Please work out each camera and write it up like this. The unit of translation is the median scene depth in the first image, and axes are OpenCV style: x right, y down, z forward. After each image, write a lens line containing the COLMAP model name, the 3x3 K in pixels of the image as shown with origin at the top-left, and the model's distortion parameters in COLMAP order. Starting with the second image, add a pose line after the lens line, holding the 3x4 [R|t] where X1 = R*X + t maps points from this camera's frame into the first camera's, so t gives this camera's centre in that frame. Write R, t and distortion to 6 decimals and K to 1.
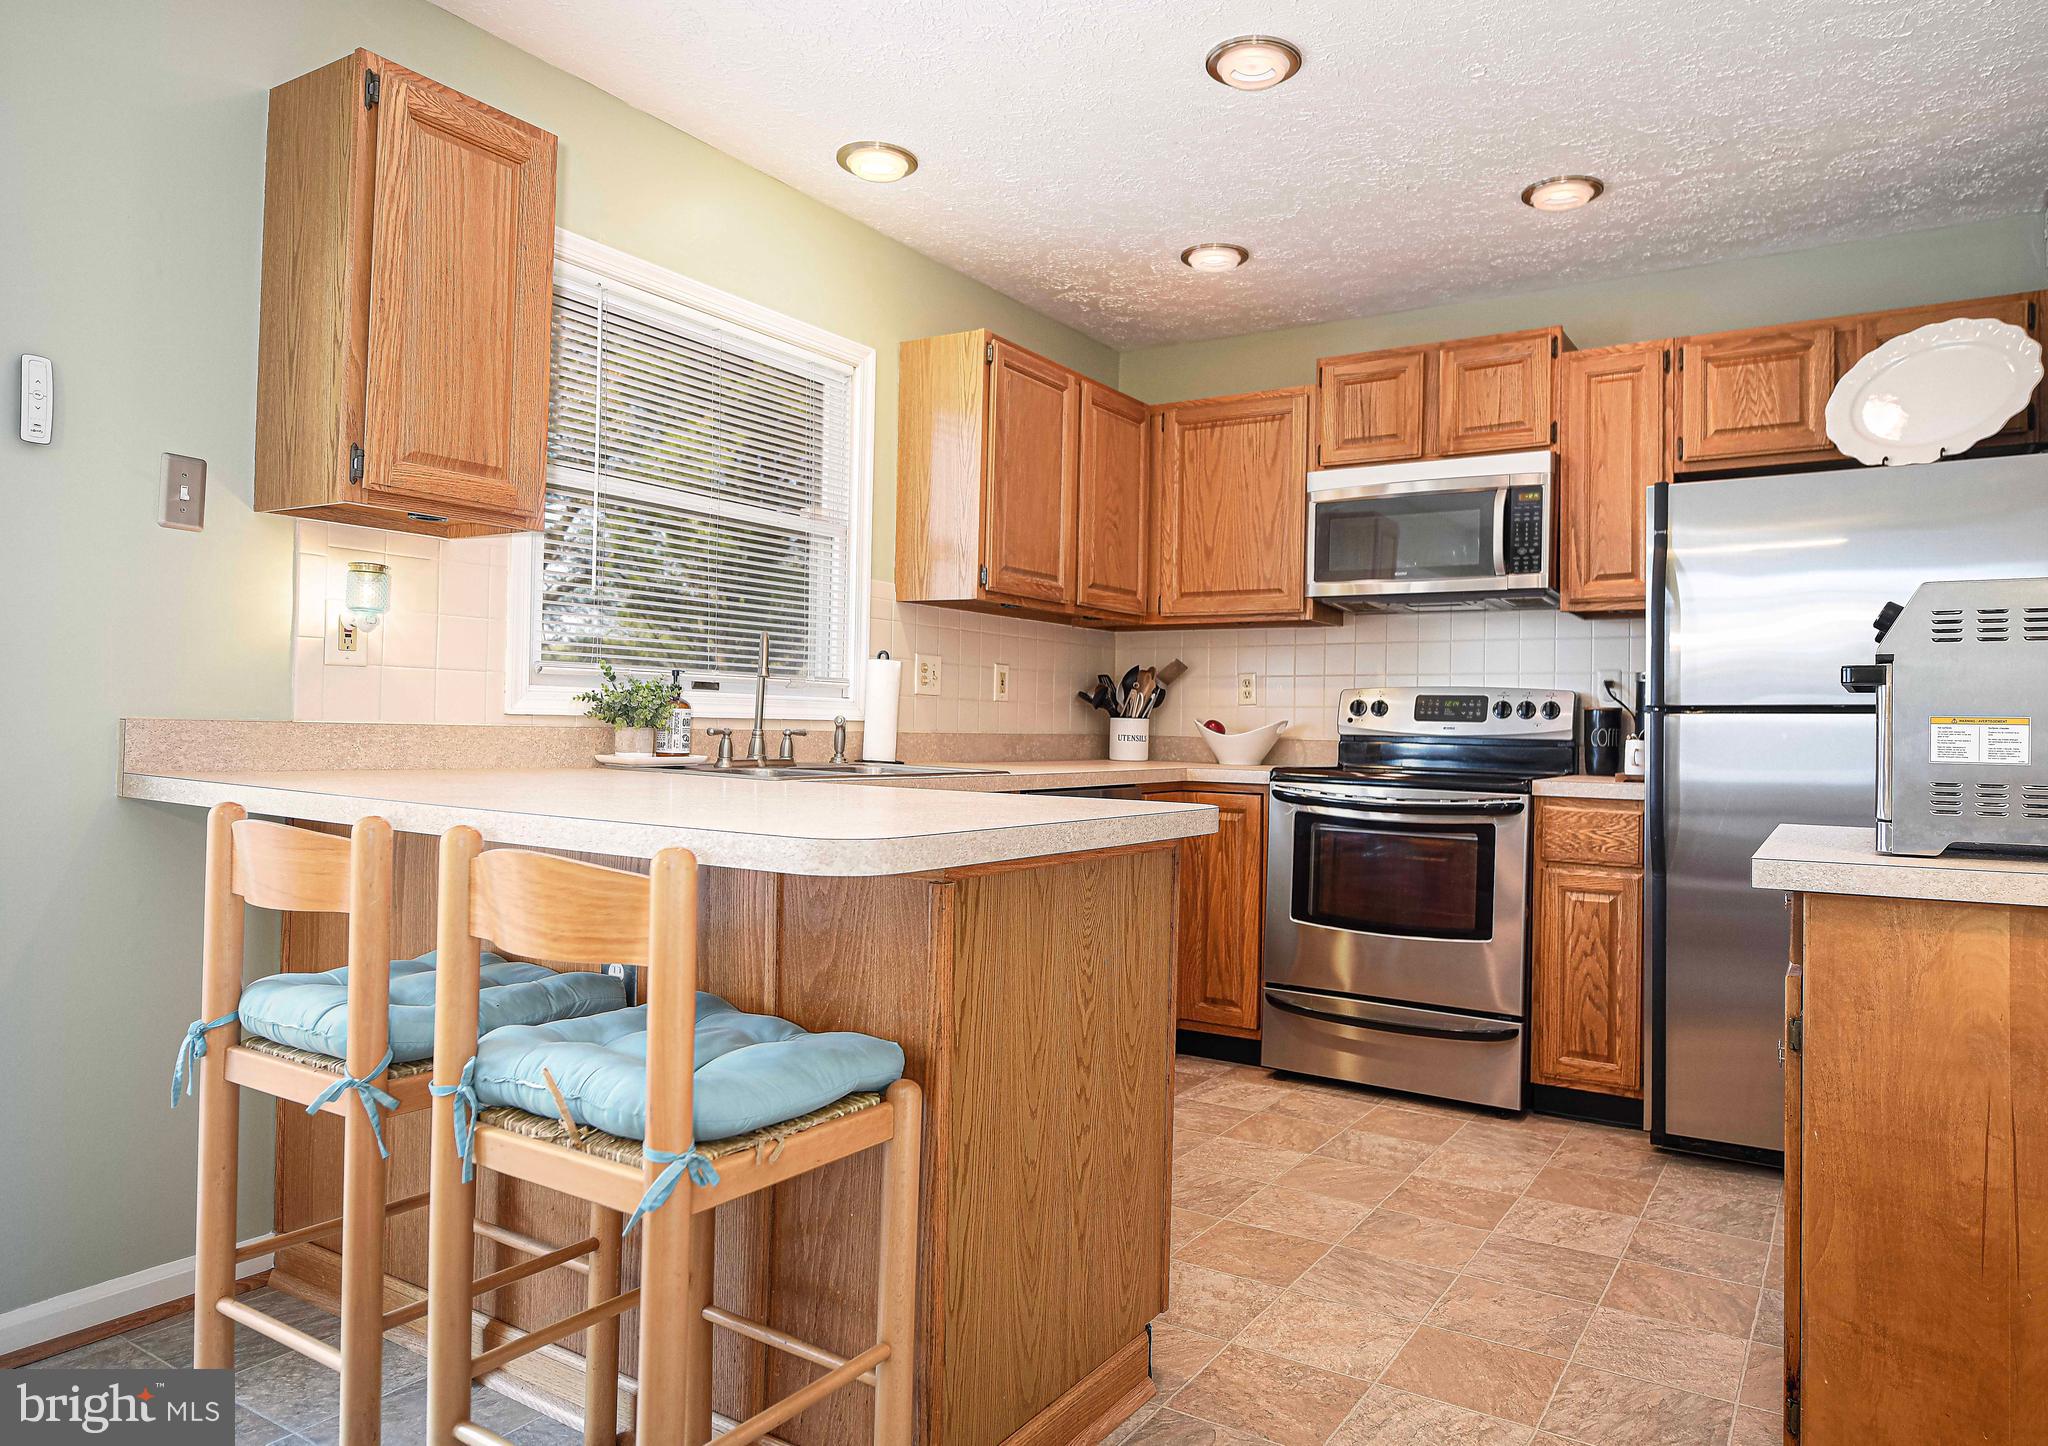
lens RADIAL K [[1291.3, 0, 1085.8], [0, 1291.3, 708.4], [0, 0, 1]] dist [-0.000962, 0.001141]
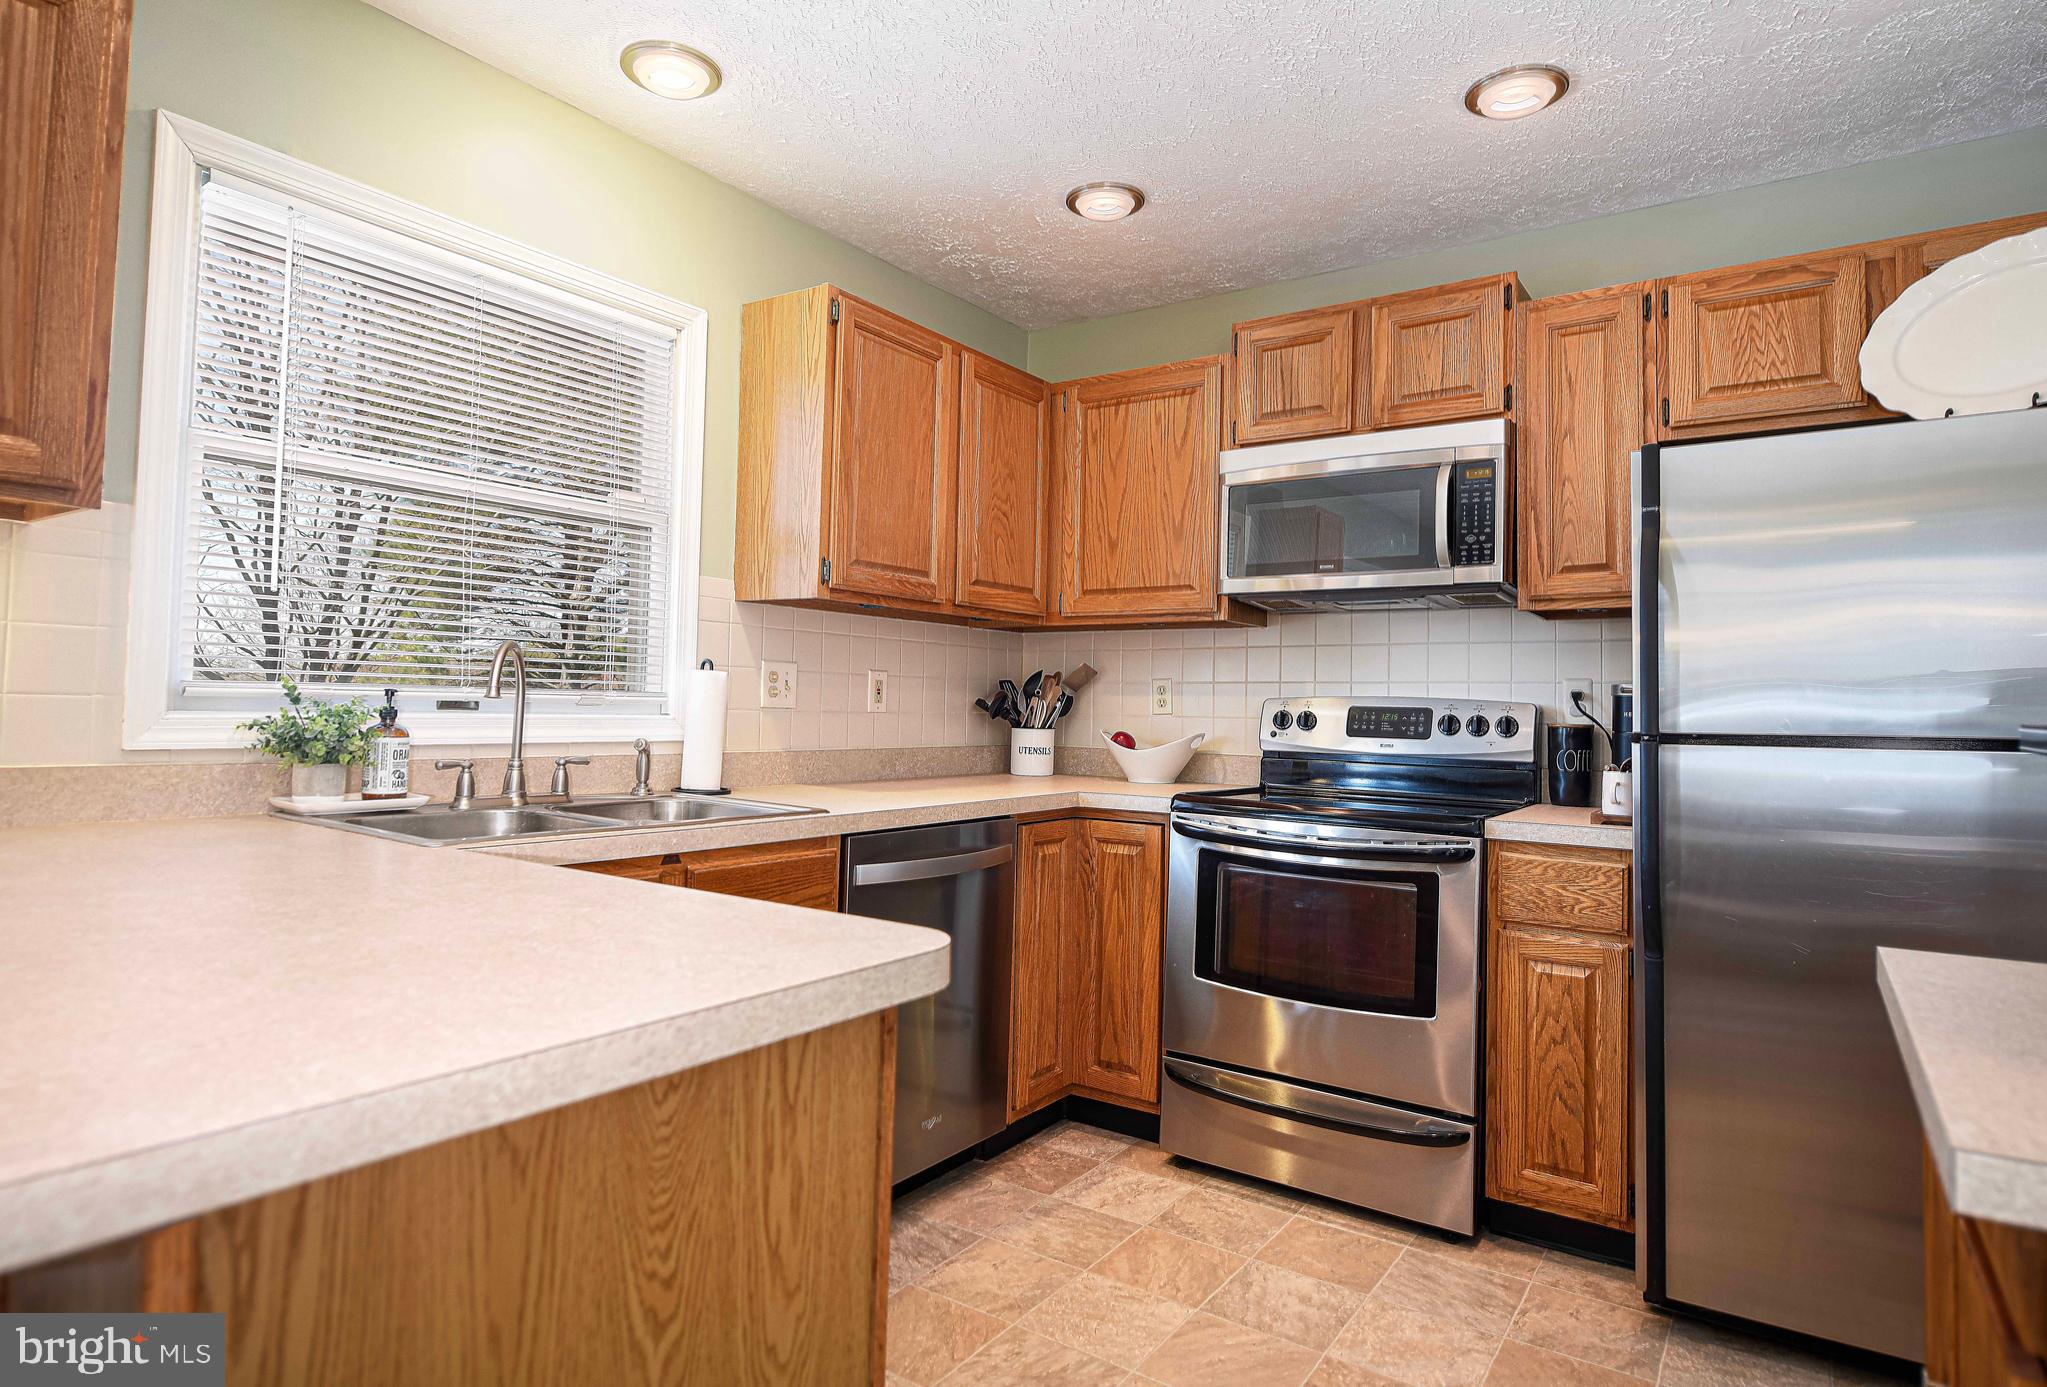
lens RADIAL K [[1121.6, 0, 1033.3], [0, 1121.6, 667.3], [0, 0, 1]] dist [-0.002750, -0.002566]
pose [[0.998634, -0.000312, -0.052252, 0.099053], [-0.000825, 0.999764, -0.021731, -0.024038], [0.052246, 0.021745, 0.998397, 0.279381]]
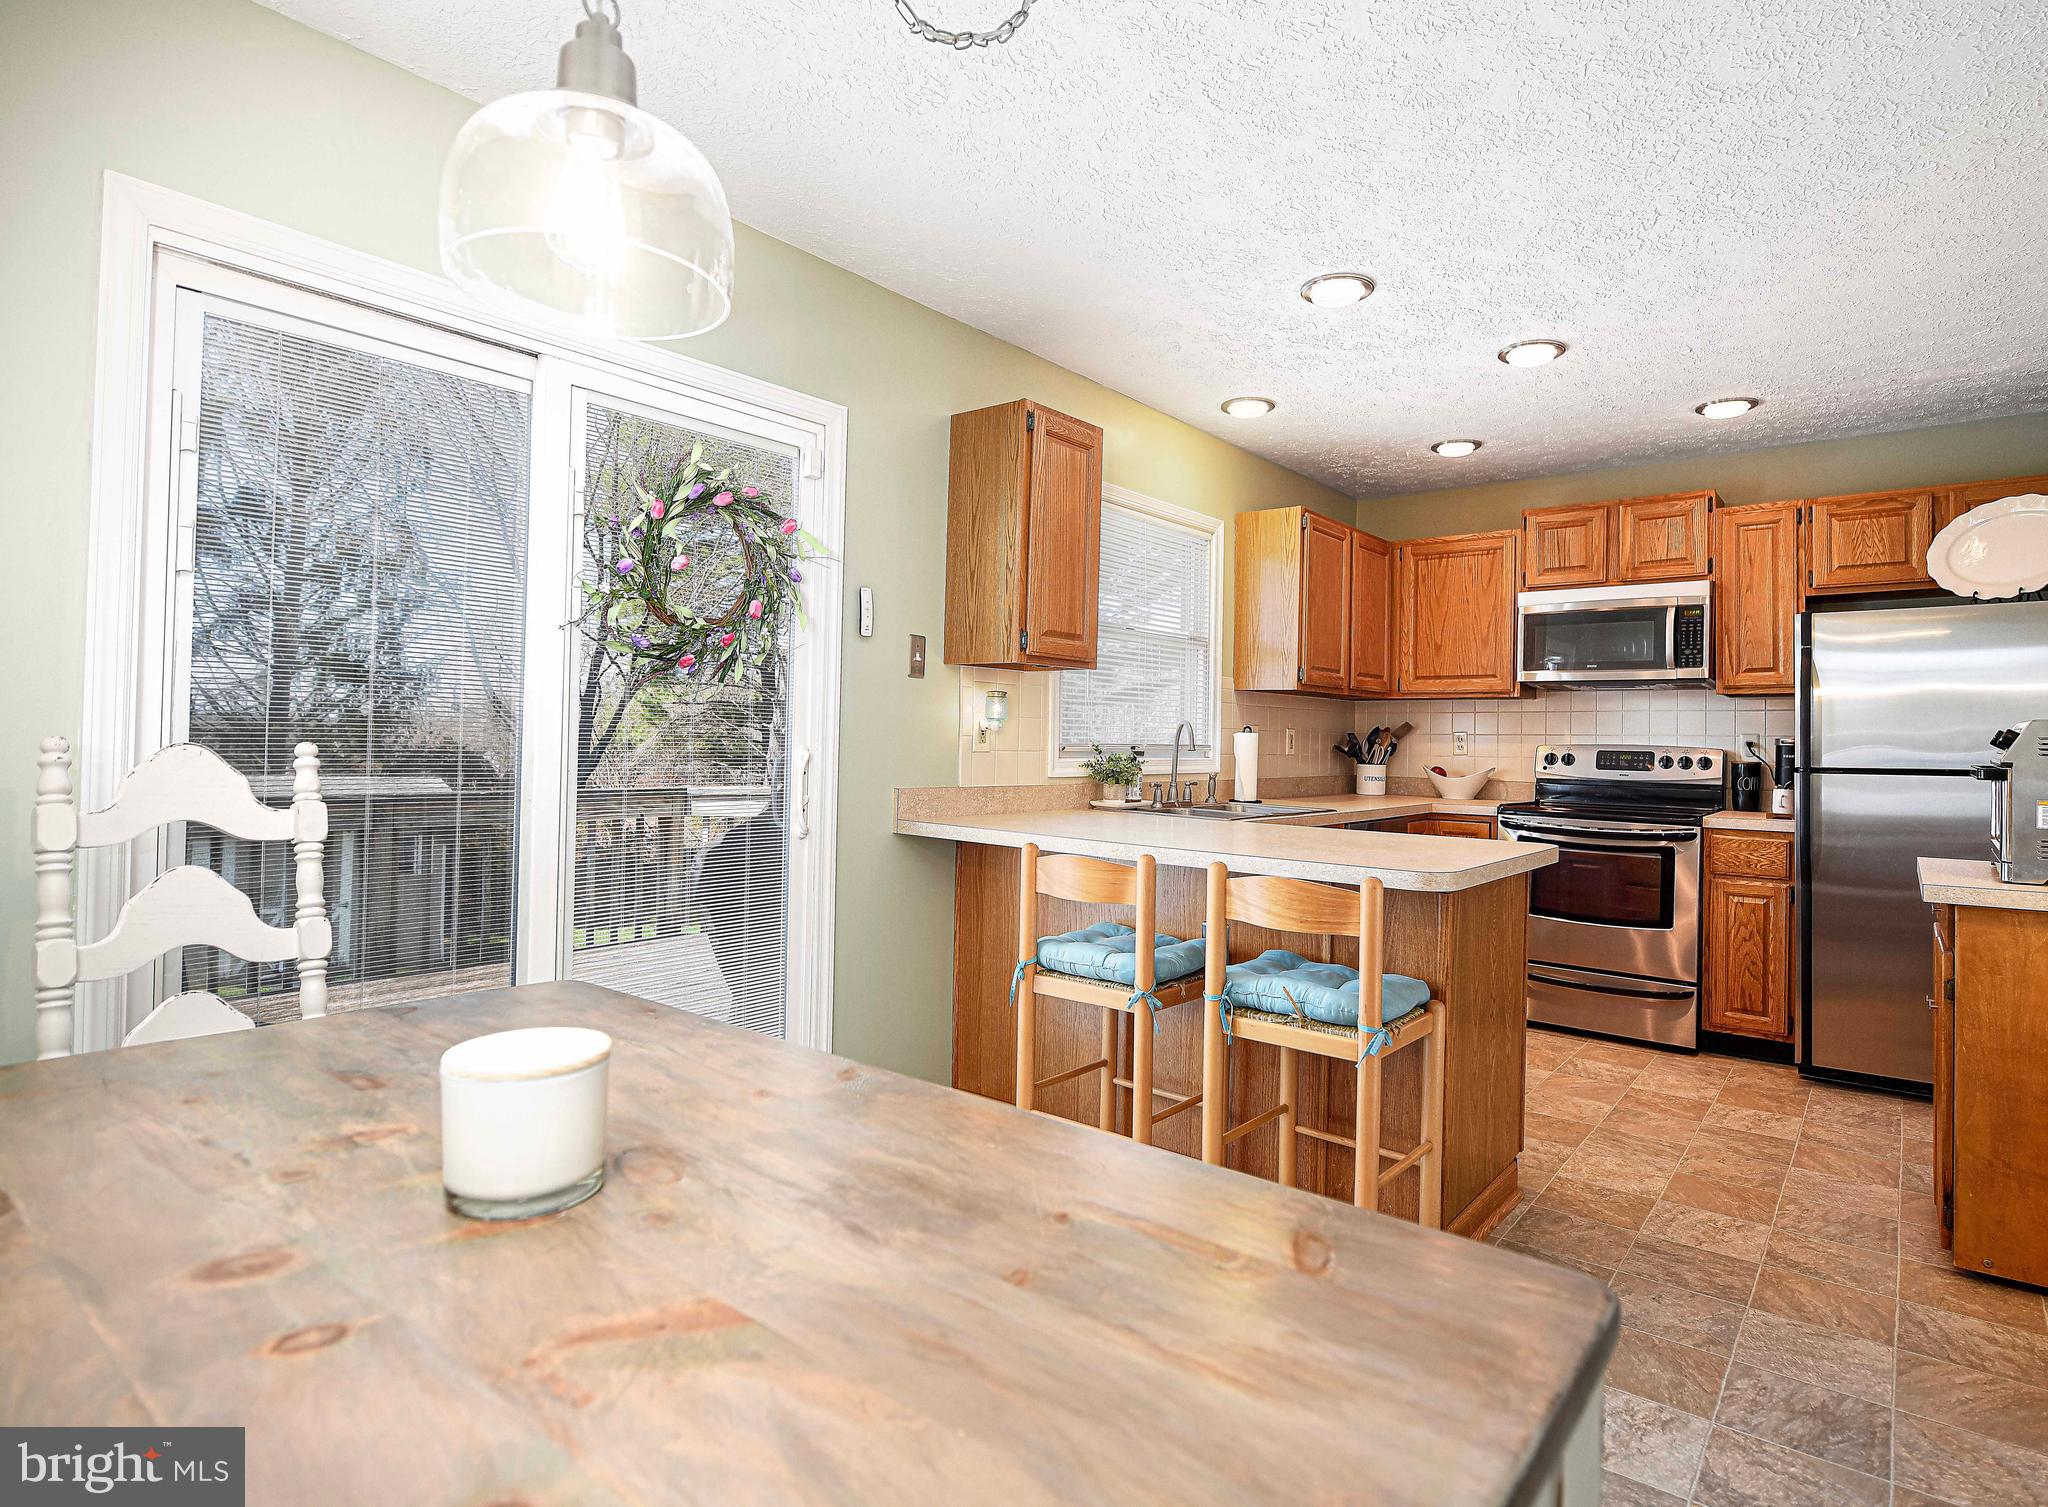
lens RADIAL K [[1078.5, 0, 1054.0], [0, 1078.5, 723.9], [0, 0, 1]] dist [-0.008522, -0.001448]
pose [[0.992296, -0.003607, -0.123839, -0.212667], [0.003421, 0.999993, -0.001712, -0.046242], [0.123844, 0.001275, 0.992301, -0.258126]]
